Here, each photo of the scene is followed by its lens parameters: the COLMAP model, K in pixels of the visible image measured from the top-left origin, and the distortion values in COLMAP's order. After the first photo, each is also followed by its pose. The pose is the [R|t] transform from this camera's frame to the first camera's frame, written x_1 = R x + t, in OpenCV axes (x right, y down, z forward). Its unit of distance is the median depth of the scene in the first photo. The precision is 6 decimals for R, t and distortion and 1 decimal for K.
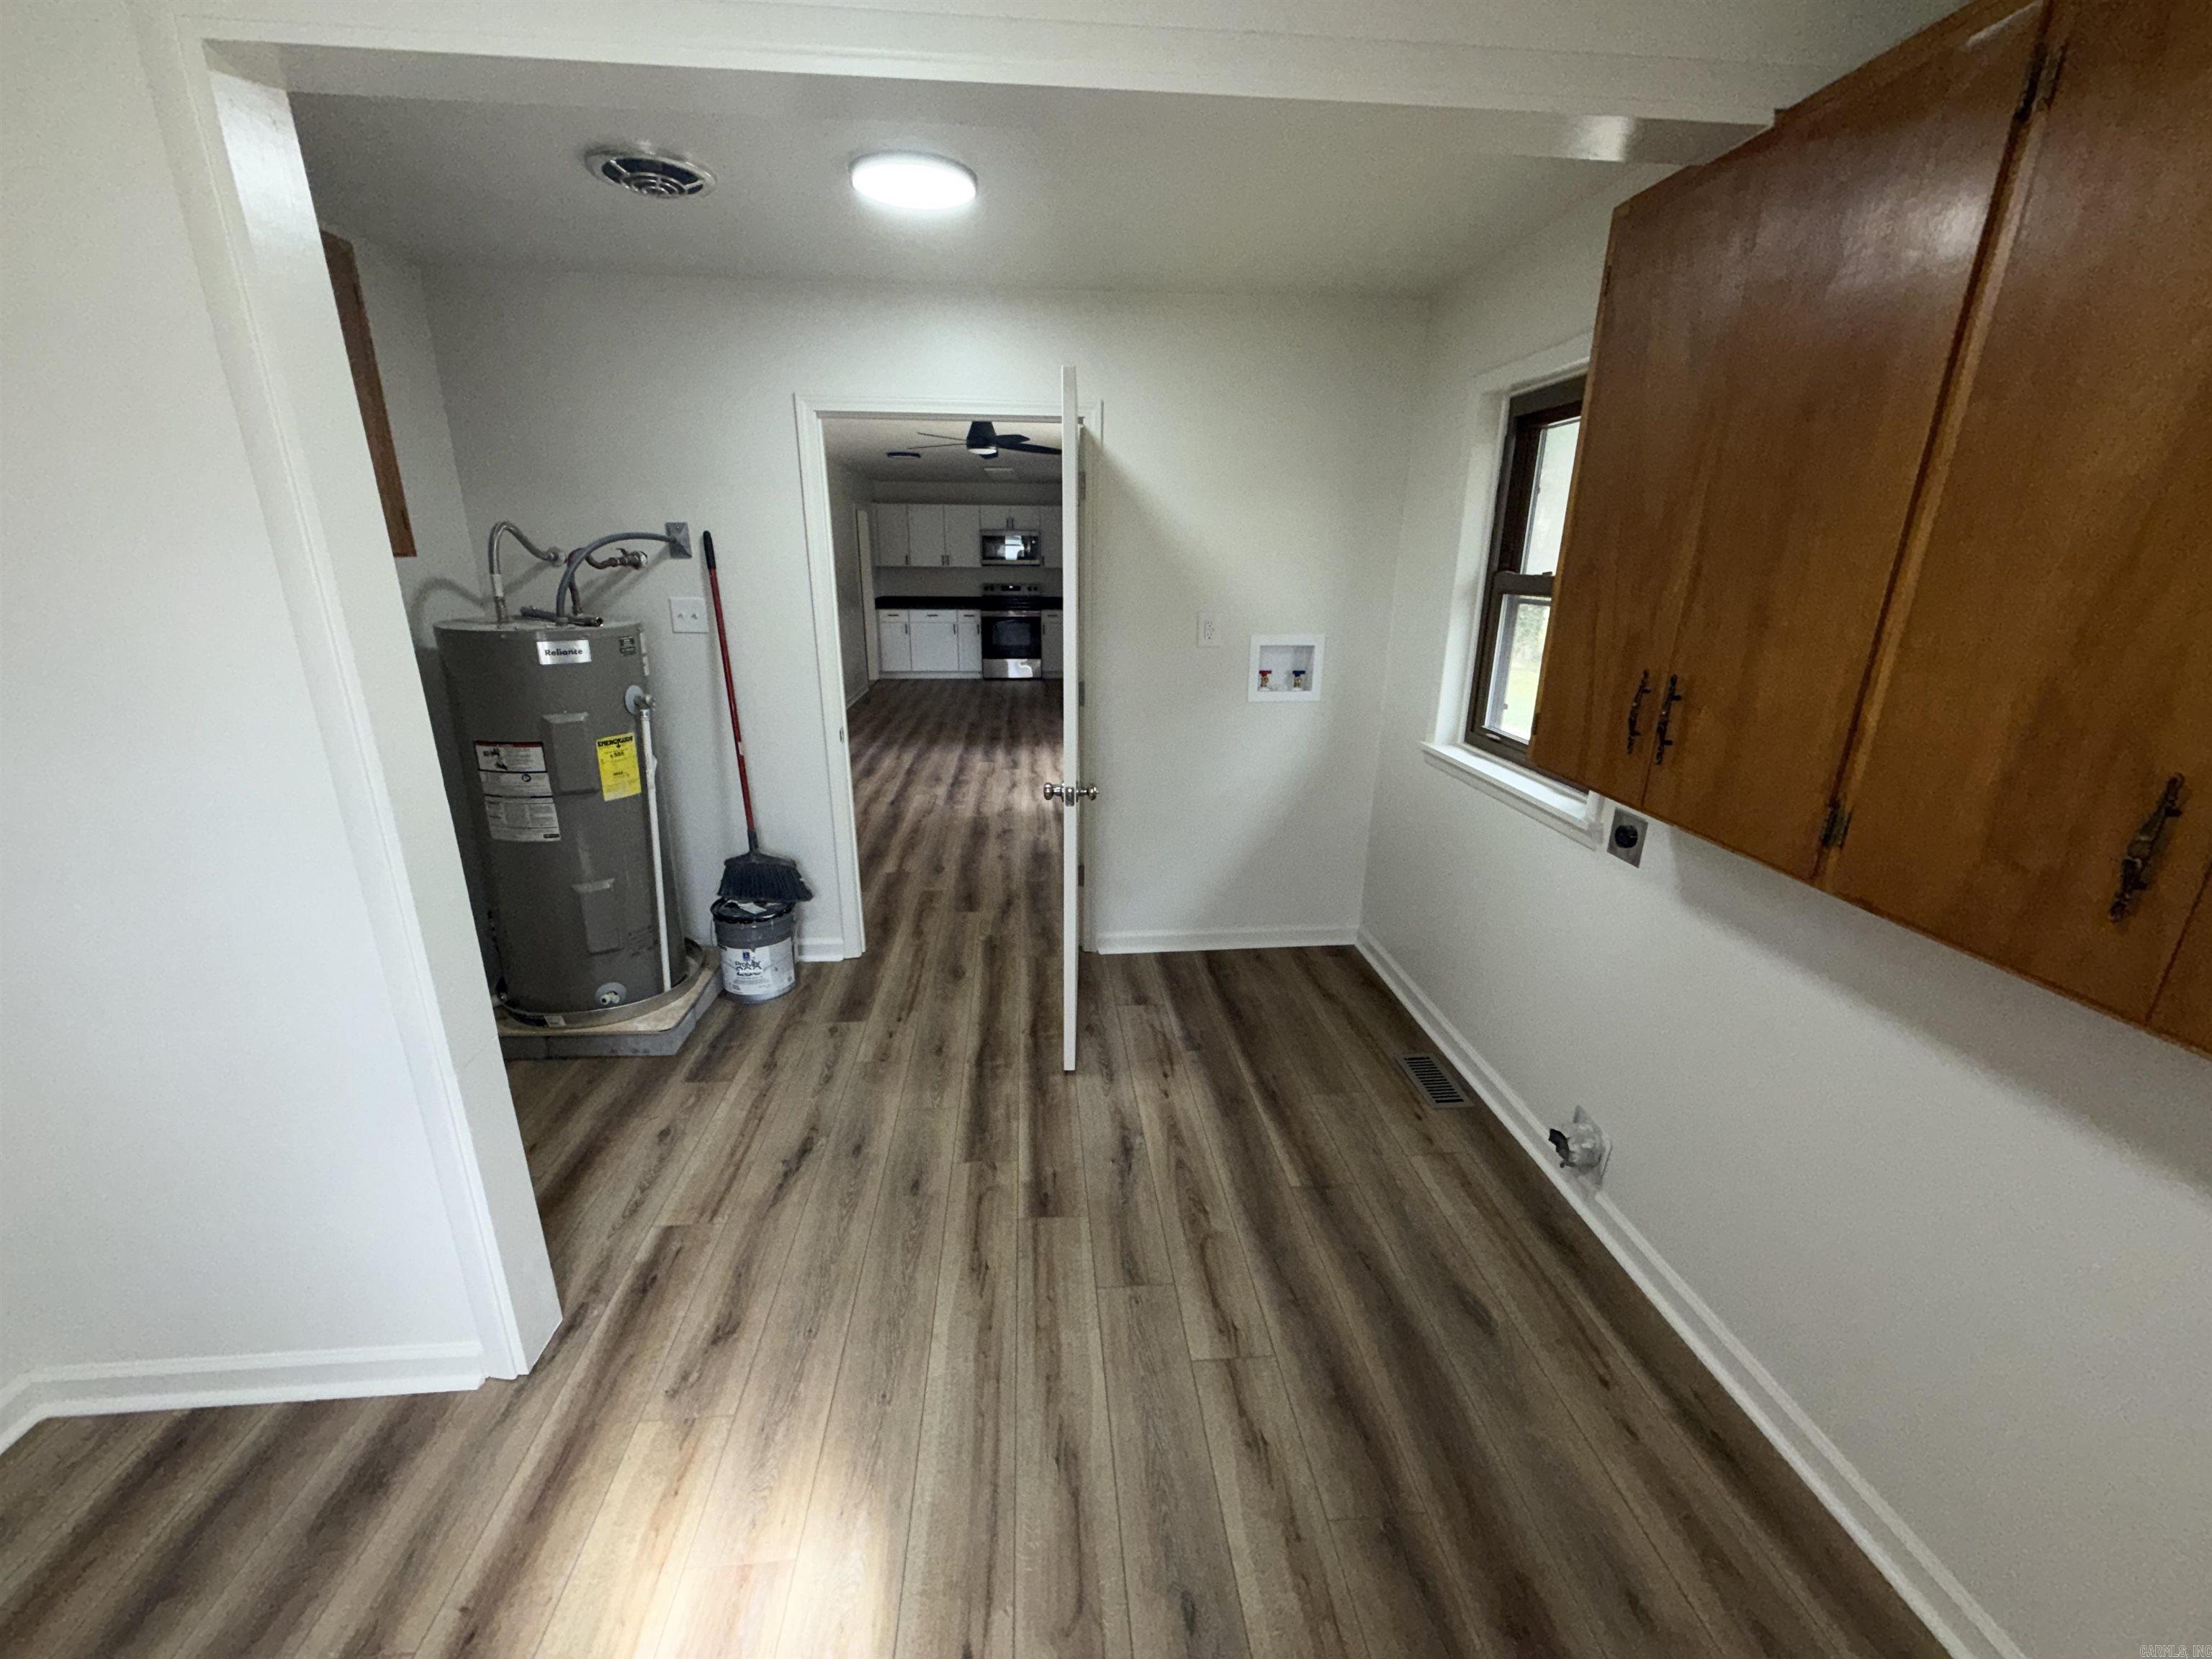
lens RADIAL K [[881.2, 0, 1097.8], [0, 881.2, 832.2], [0, 0, 1]] dist [0.000114, -0.000020]
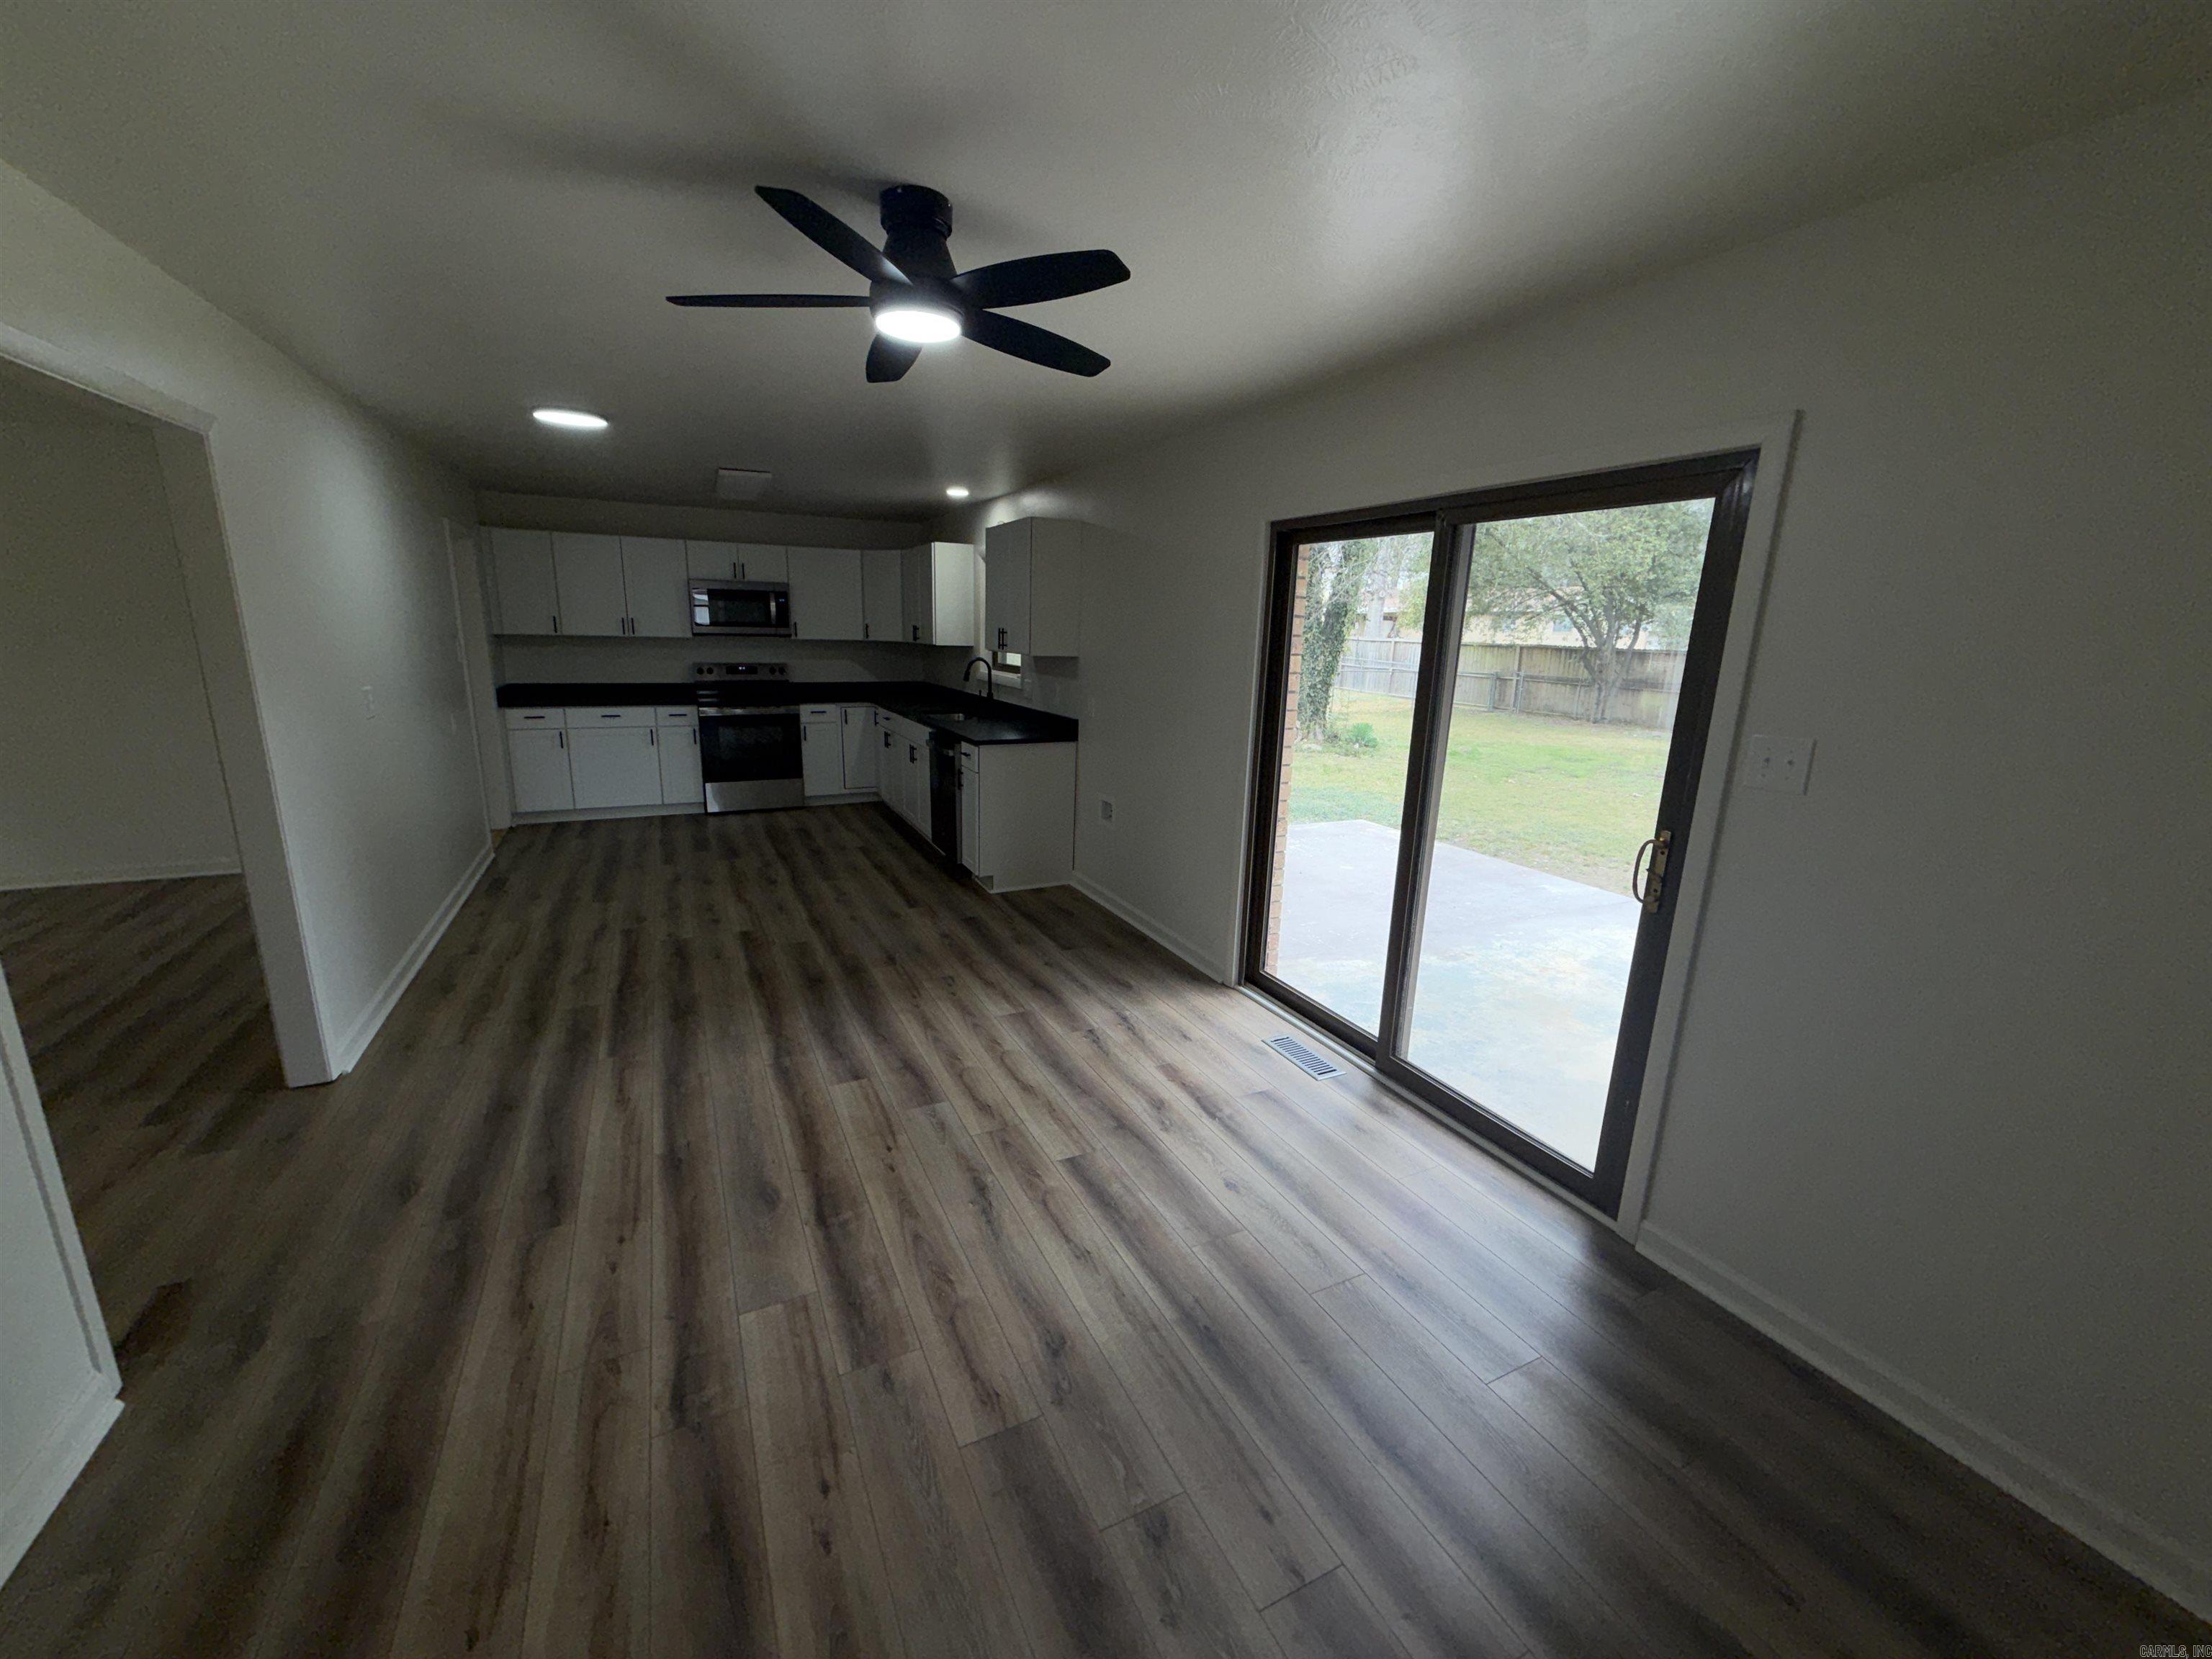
lens RADIAL K [[881.2, 0, 1103.6], [0, 881.2, 832.0], [0, 0, 1]] dist [0.000114, -0.000020]
pose [[0.928845, -0.066462, 0.364459, -0.132968], [0.092221, 0.994289, -0.053716, -0.139582], [-0.358808, 0.083505, 0.929669, 0.438631]]
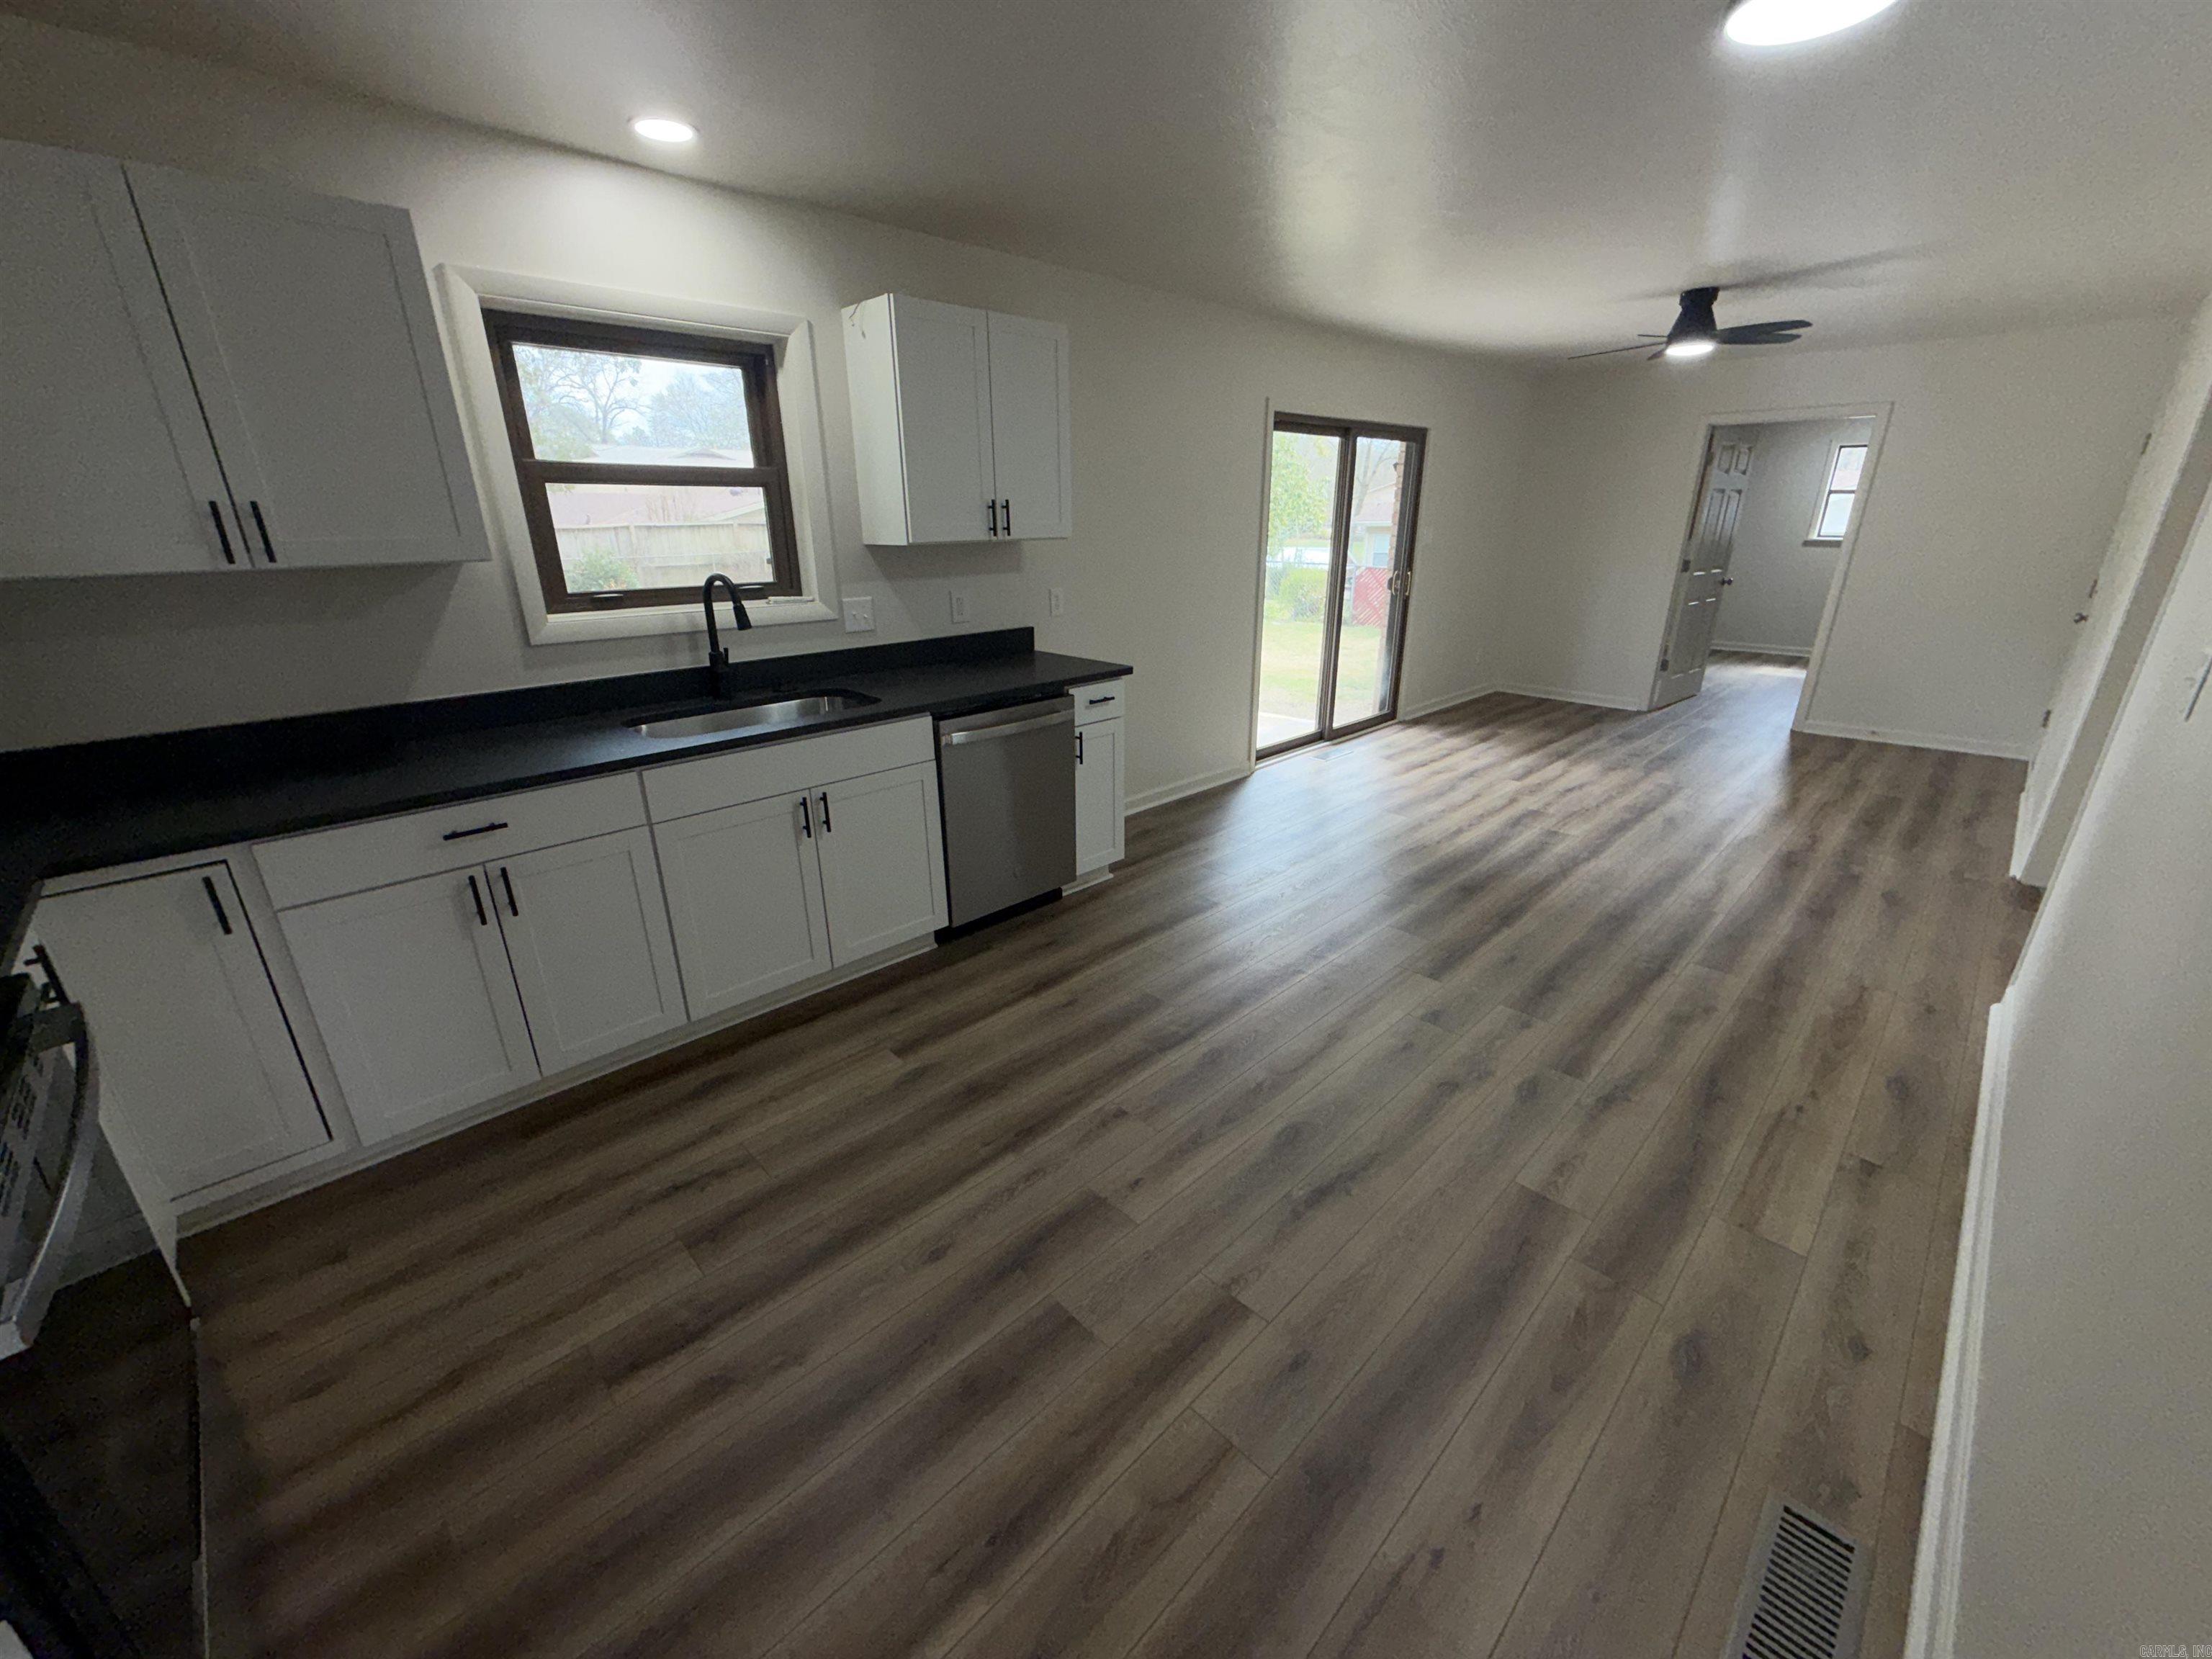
lens RADIAL K [[881.2, 0, 1097.2], [0, 881.2, 831.1], [0, 0, 1]] dist [0.000114, -0.000020]
pose [[-0.640294, -0.267775, 0.719944, -0.300112], [0.233993, 0.824727, 0.514853, -0.394129], [-0.731622, 0.498119, -0.465410, 1.259920]]
